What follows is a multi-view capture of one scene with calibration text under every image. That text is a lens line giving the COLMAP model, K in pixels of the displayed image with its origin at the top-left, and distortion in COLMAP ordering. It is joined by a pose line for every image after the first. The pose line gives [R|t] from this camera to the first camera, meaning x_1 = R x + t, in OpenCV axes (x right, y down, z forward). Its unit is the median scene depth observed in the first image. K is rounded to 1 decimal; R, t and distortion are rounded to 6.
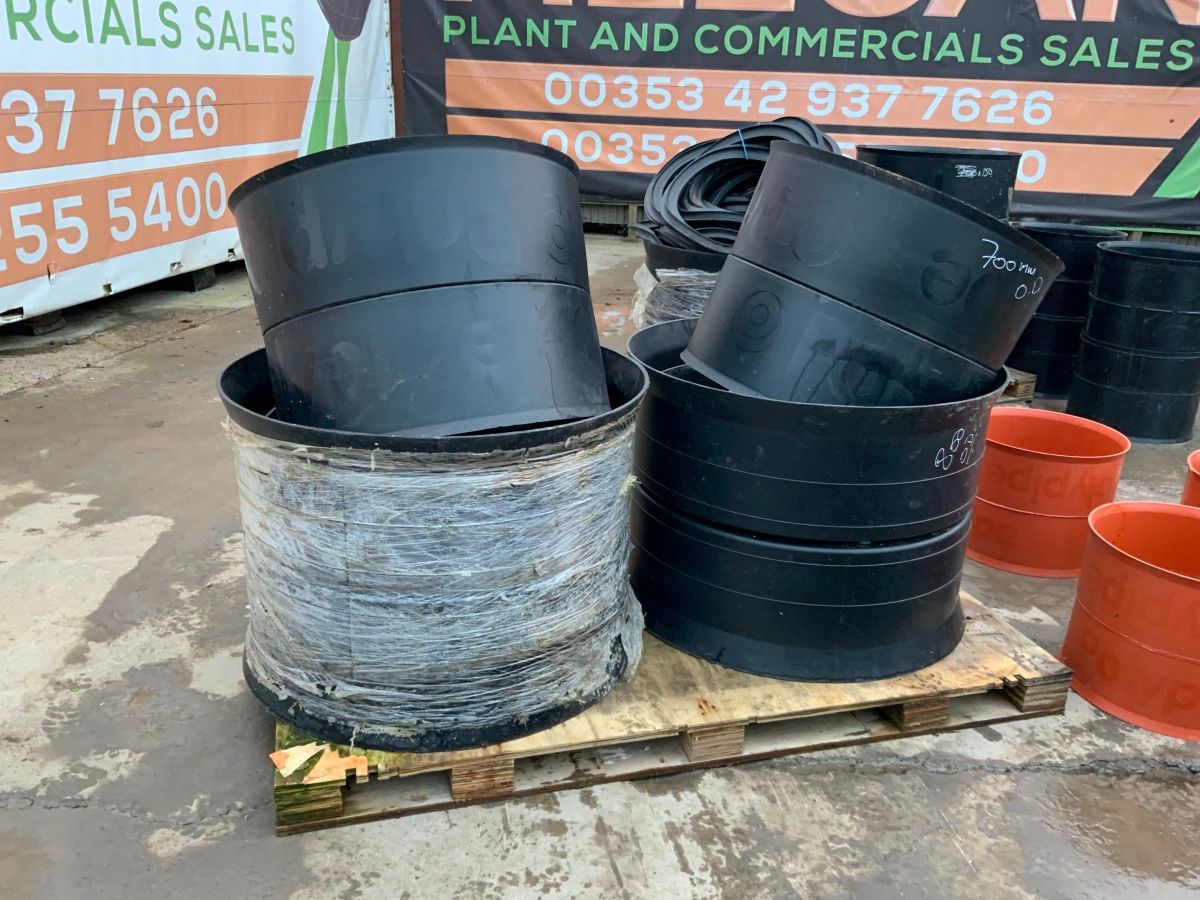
lens RADIAL K [[1002.0, 0, 600.0], [0, 1002.0, 450.0], [0, 0, 1]] dist [0.100327, -0.204299]
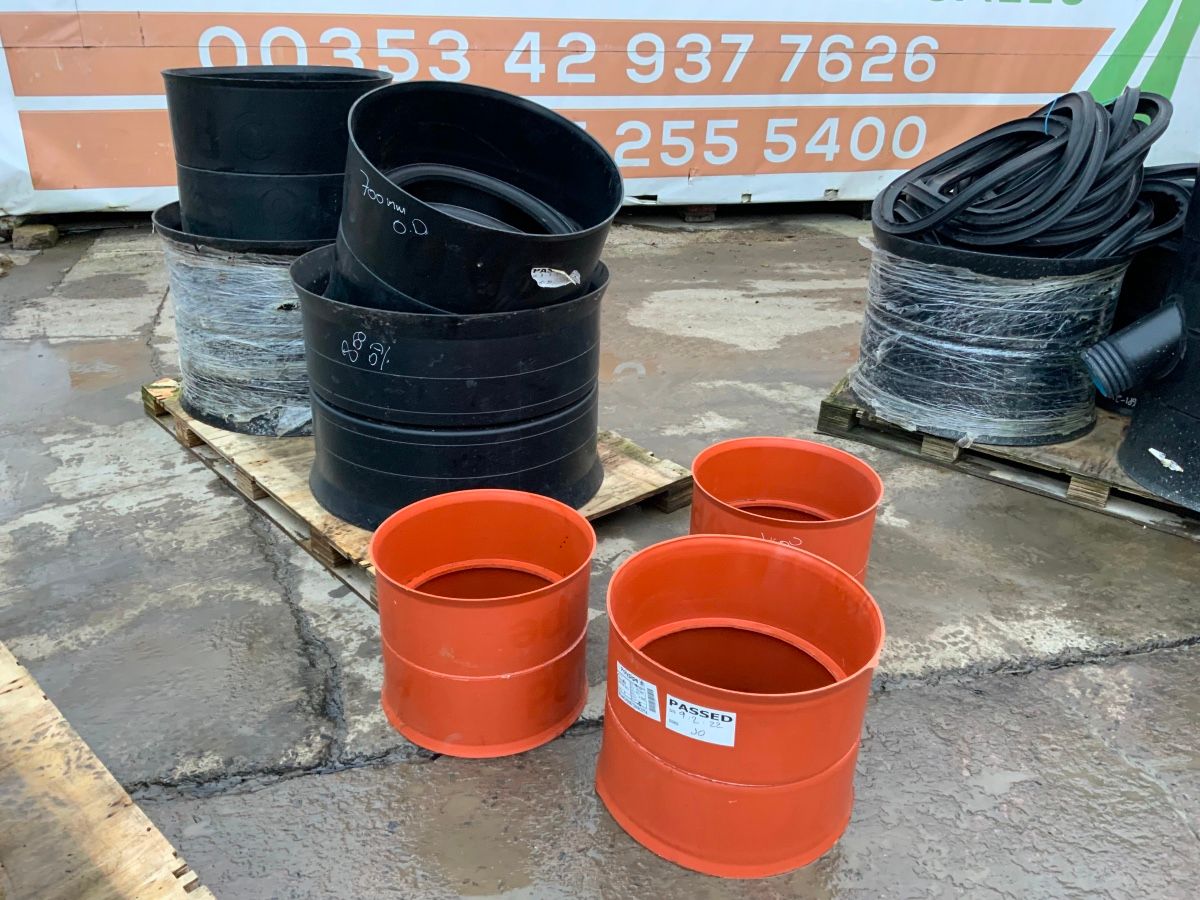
lens RADIAL K [[1002.0, 0, 600.0], [0, 1002.0, 450.0], [0, 0, 1]] dist [0.100327, -0.204299]
pose [[0.417428, 0.356143, -0.836012, 0.568221], [-0.317379, 0.919201, 0.233111, -0.098111], [0.851484, 0.168026, 0.496732, 0.252021]]
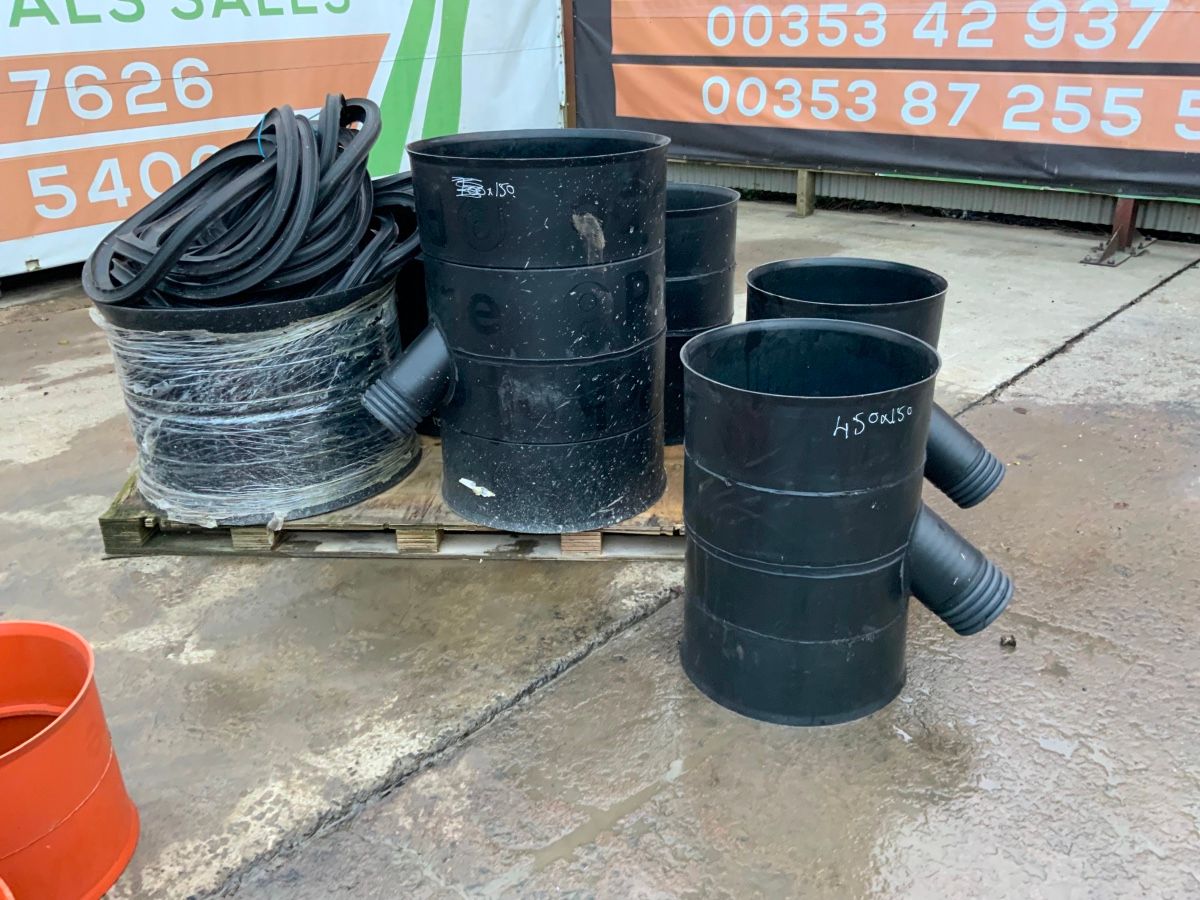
lens RADIAL K [[991.8, 0, 619.5], [0, 991.8, 455.9], [0, 0, 1]] dist [0.033265, -0.075130]
pose [[0.848883, 0.163038, -0.502809, 0.548138], [-0.124832, 0.986170, 0.109019, -0.142234], [0.513630, -0.029778, 0.857495, 0.397463]]
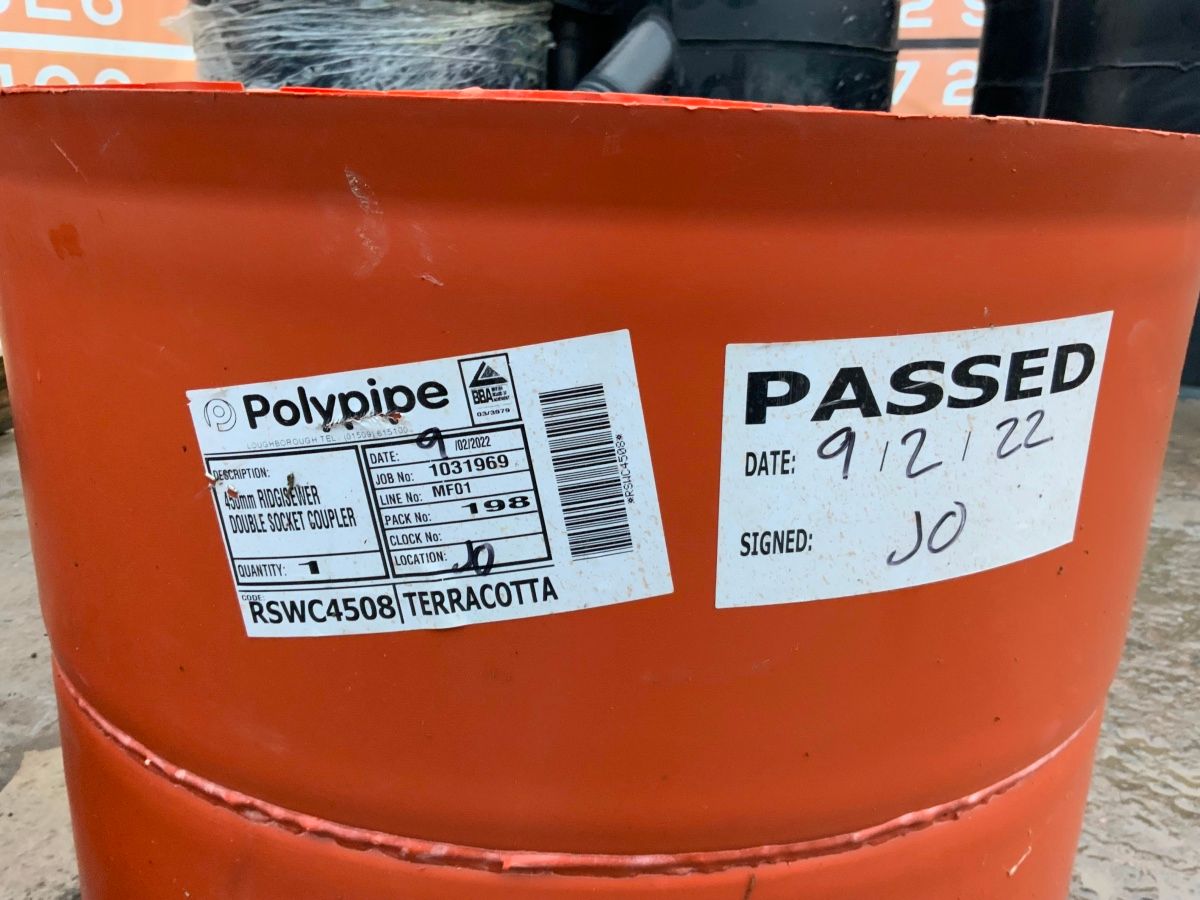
lens RADIAL K [[1002.0, 0, 600.0], [0, 1002.0, 450.0], [0, 0, 1]] dist [0.100327, -0.204299]
pose [[0.934829, 0.079530, -0.346077, 0.349832], [-0.098397, 0.994449, -0.037263, 0.046359], [0.341192, 0.068888, 0.937466, 0.397893]]
